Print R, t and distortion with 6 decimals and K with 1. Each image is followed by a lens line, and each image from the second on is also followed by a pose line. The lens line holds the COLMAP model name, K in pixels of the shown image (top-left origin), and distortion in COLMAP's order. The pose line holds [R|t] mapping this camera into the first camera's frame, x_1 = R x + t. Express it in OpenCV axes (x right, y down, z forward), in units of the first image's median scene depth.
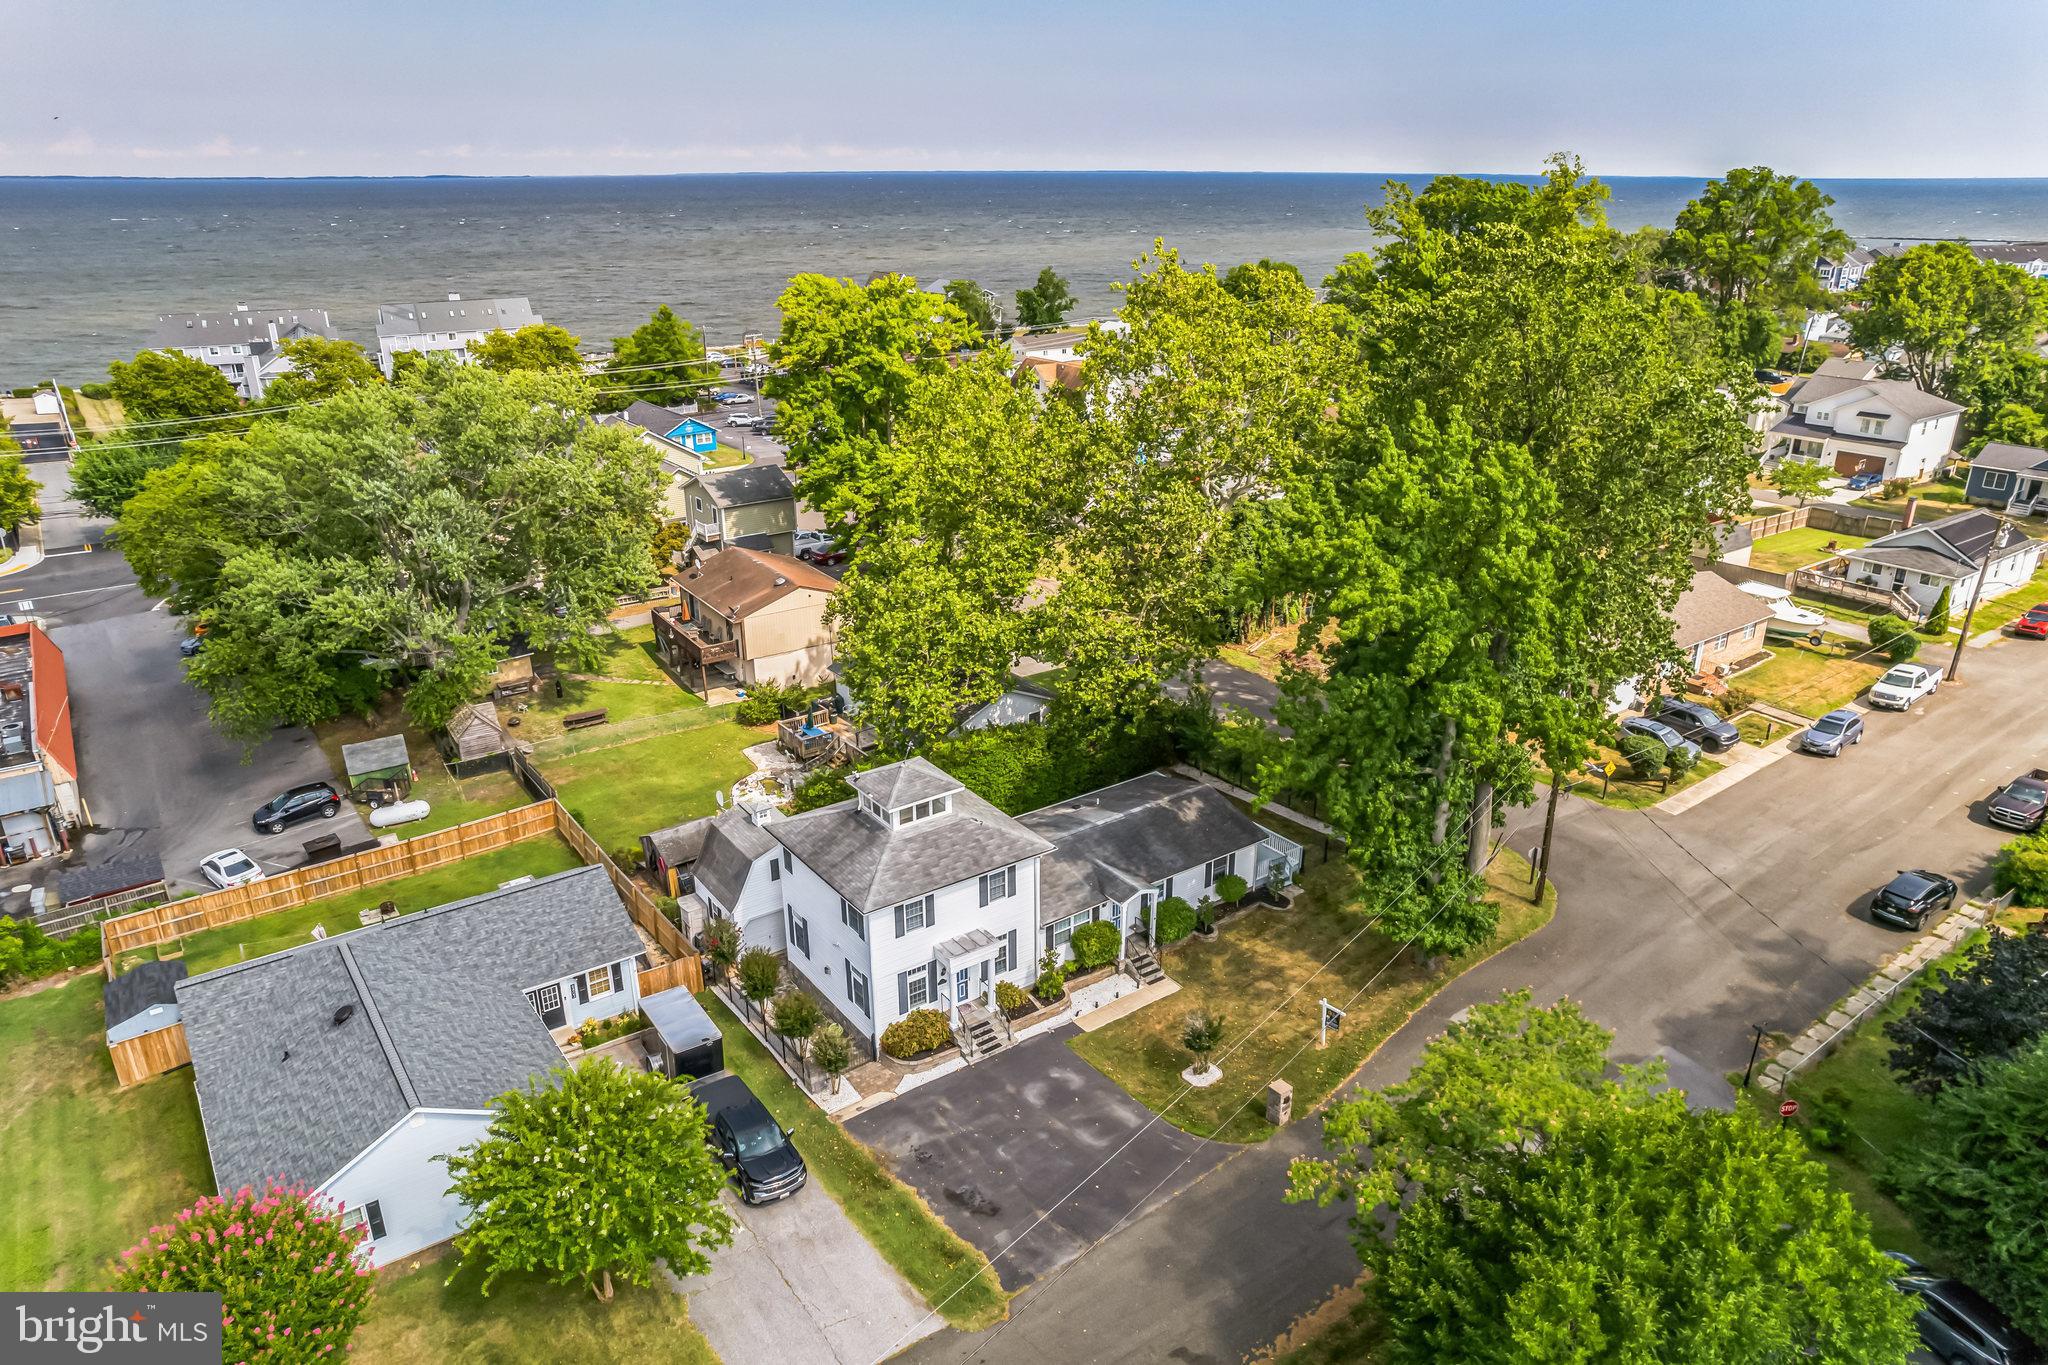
lens RADIAL K [[1335.7, 0, 1032.1], [0, 1335.7, 682.1], [0, 0, 1]] dist [-0.050094, 0.018417]
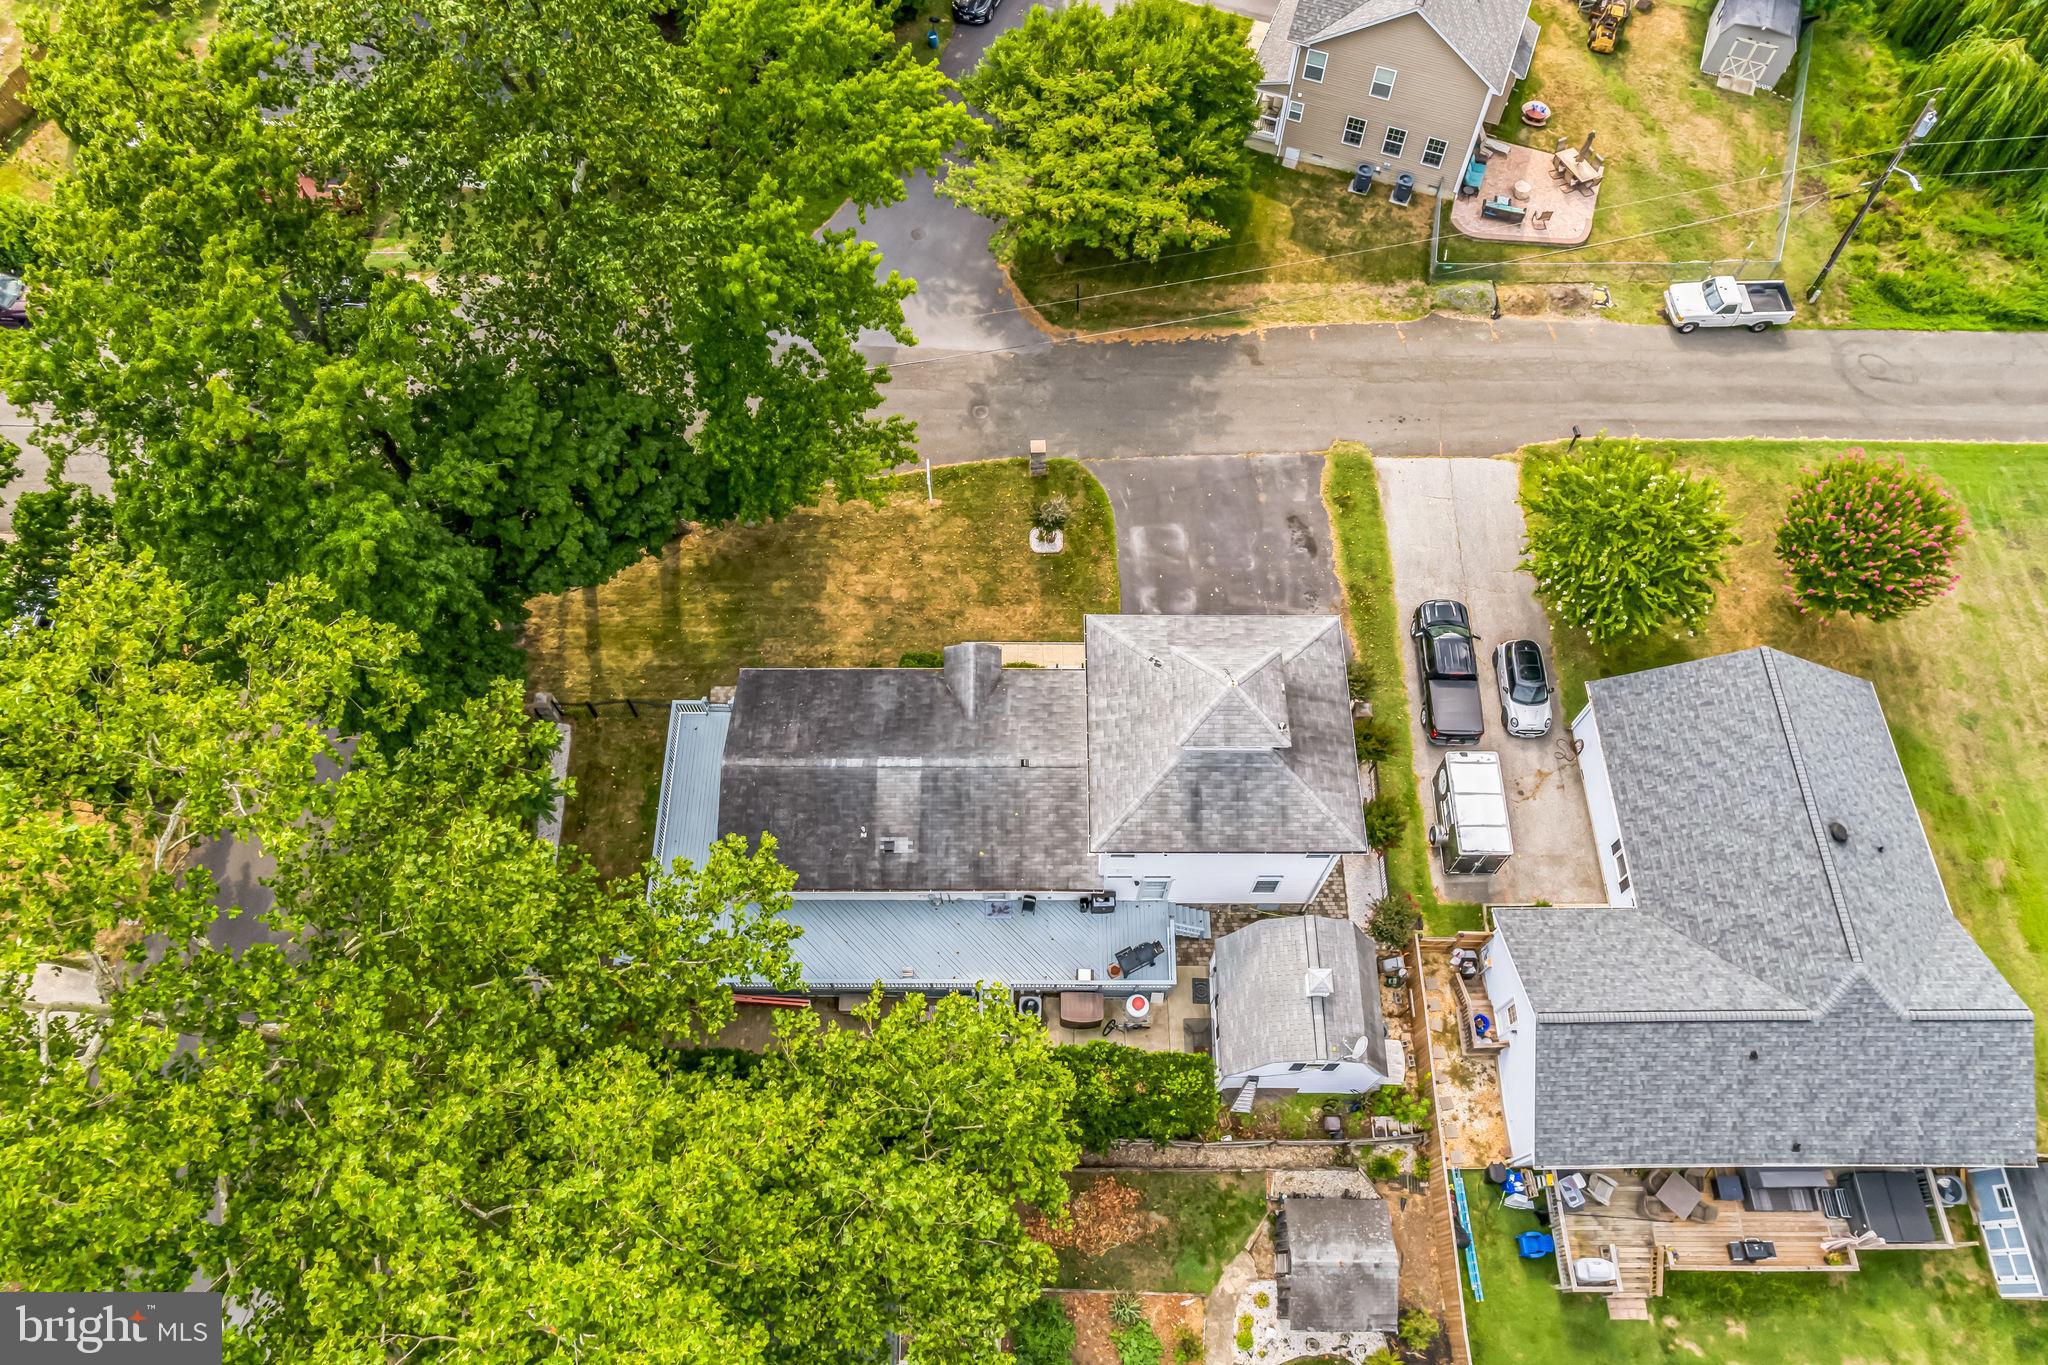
lens RADIAL K [[1335.7, 0, 1029.6], [0, 1335.7, 684.8], [0, 0, 1]] dist [-0.050094, 0.018417]
pose [[-0.810584, -0.521401, 0.266638, -0.201179], [0.201296, 0.179498, 0.962944, -0.693072], [-0.549940, 0.834219, -0.040542, 1.071474]]
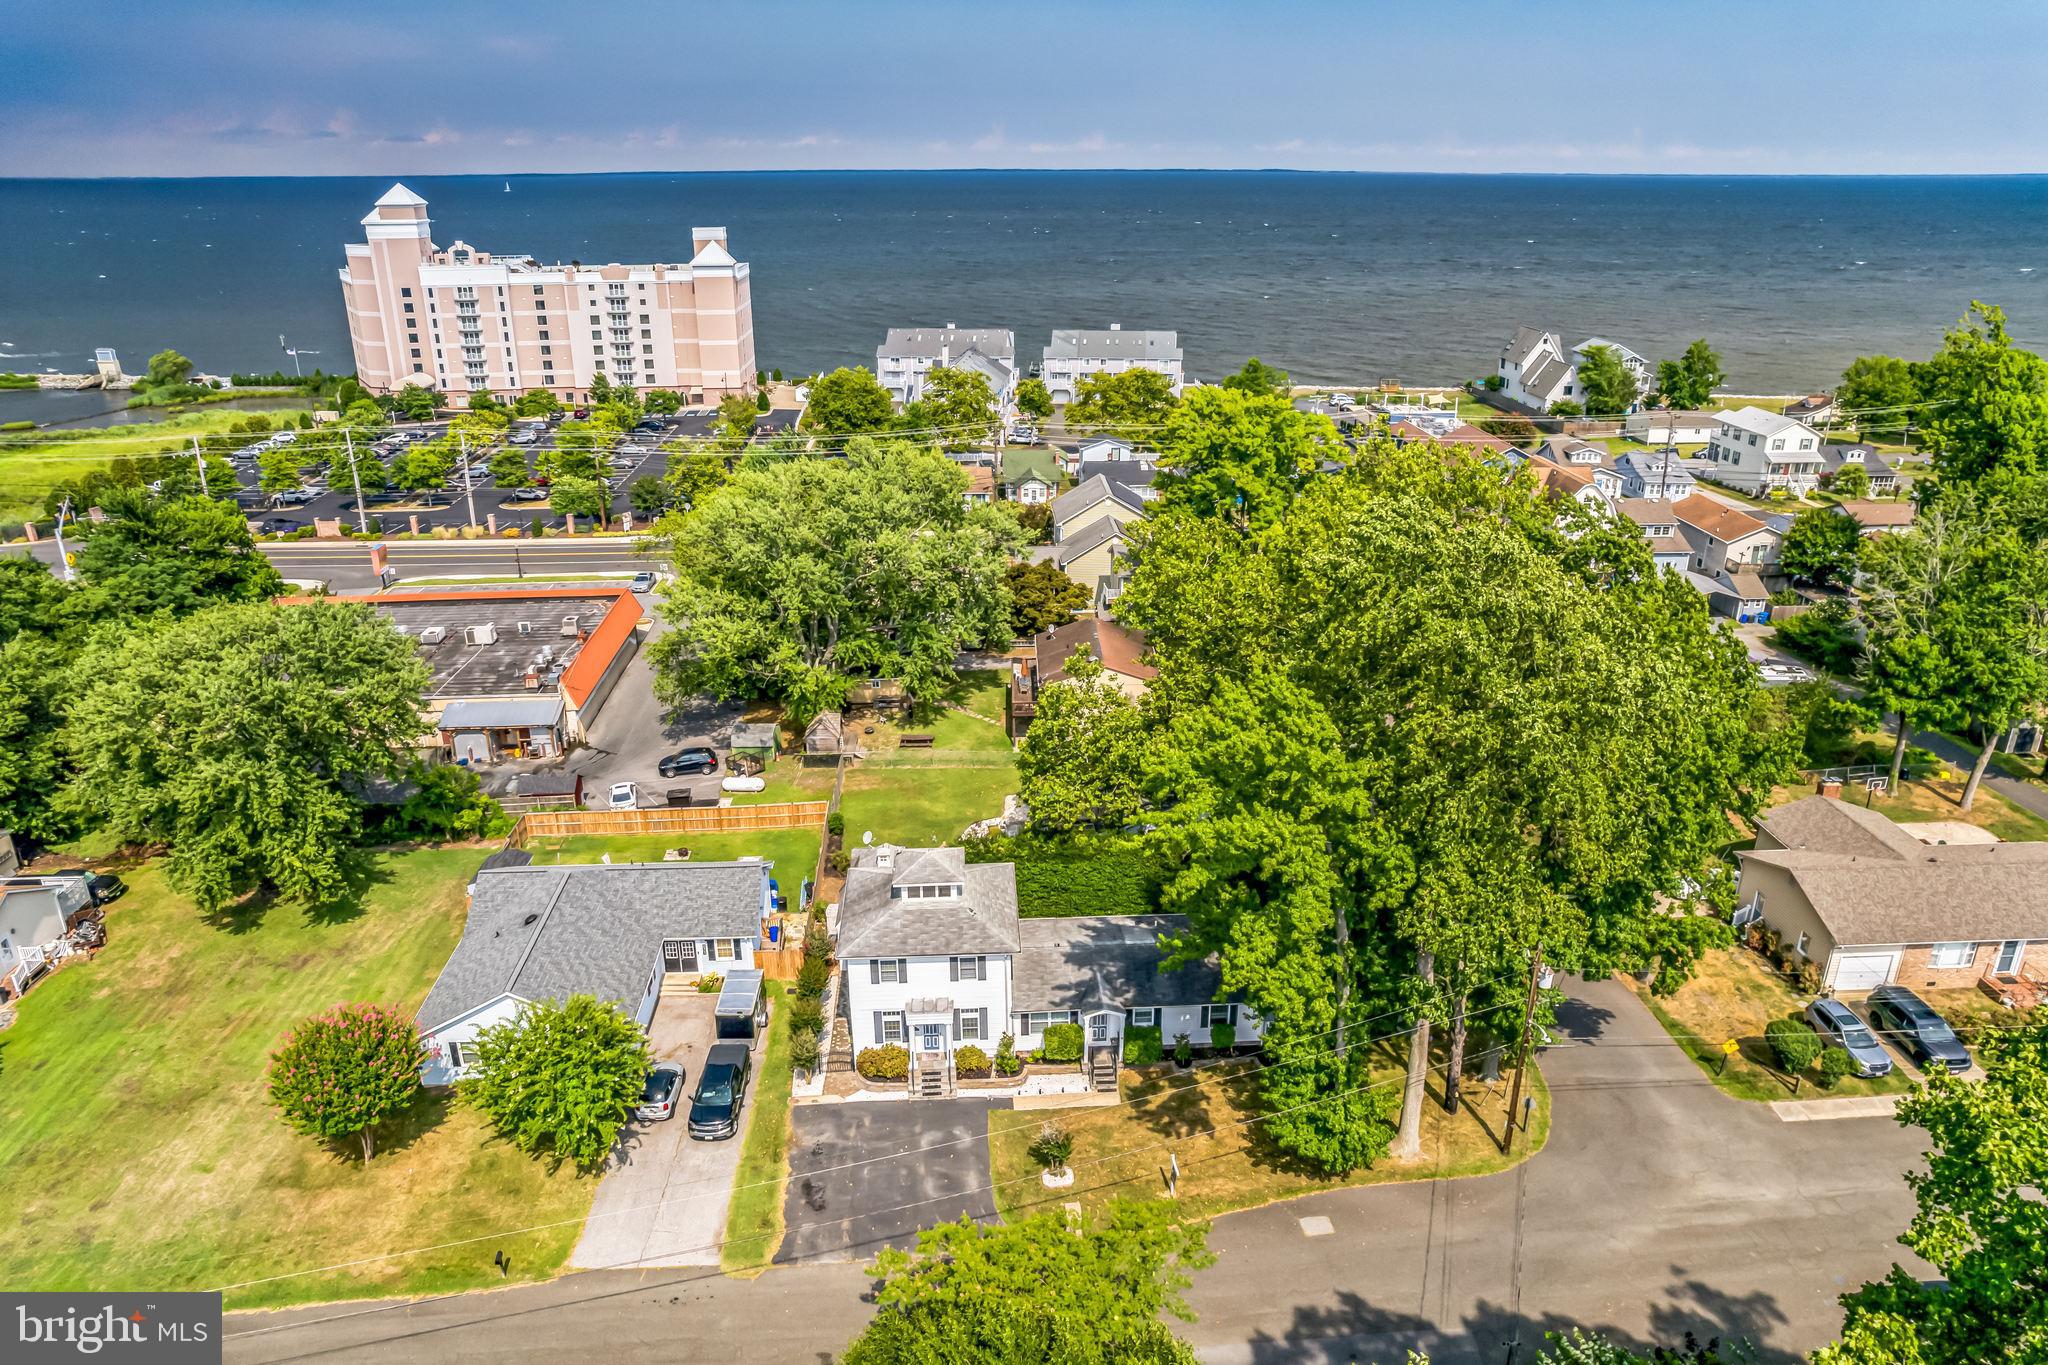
lens RADIAL K [[1335.7, 0, 1039.3], [0, 1335.7, 686.1], [0, 0, 1]] dist [-0.050094, 0.018417]
pose [[0.846356, 0.197307, -0.494724, 0.565500], [-0.194835, 0.979167, 0.057197, -0.178011], [0.495703, 0.047980, 0.867166, -0.038701]]
